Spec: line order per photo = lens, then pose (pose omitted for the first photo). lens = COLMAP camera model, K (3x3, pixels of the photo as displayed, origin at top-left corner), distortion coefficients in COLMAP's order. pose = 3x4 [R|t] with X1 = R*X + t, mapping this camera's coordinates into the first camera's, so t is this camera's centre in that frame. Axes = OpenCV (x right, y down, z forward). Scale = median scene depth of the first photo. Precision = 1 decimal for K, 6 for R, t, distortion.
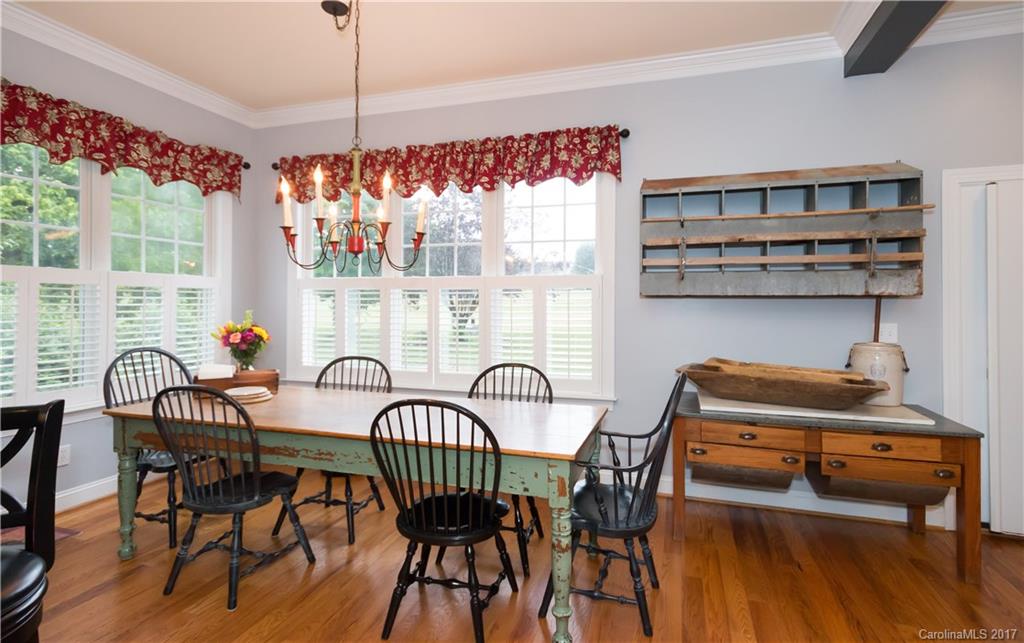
lens RADIAL K [[564.2, 0, 491.7], [0, 564.2, 290.0], [0, 0, 1]] dist [0.019223, 0.002471]
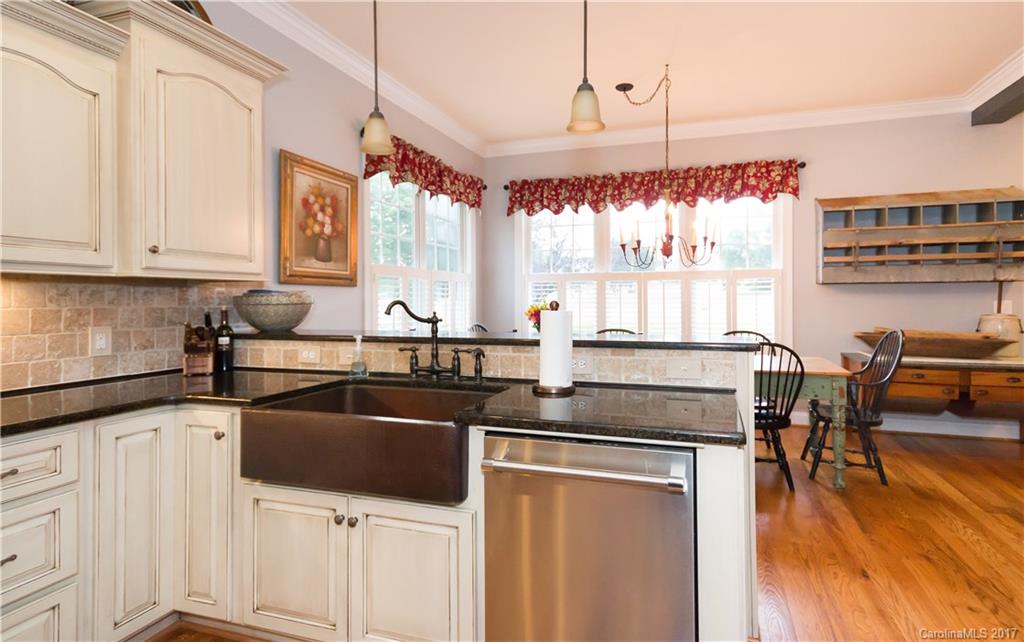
lens RADIAL K [[564.2, 0, 514.7], [0, 564.2, 290.2], [0, 0, 1]] dist [0.019223, 0.002471]
pose [[0.999947, -0.008556, -0.005645, -0.449235], [0.008603, 0.999928, 0.008351, 0.008777], [0.005573, -0.008399, 0.999949, -0.376358]]
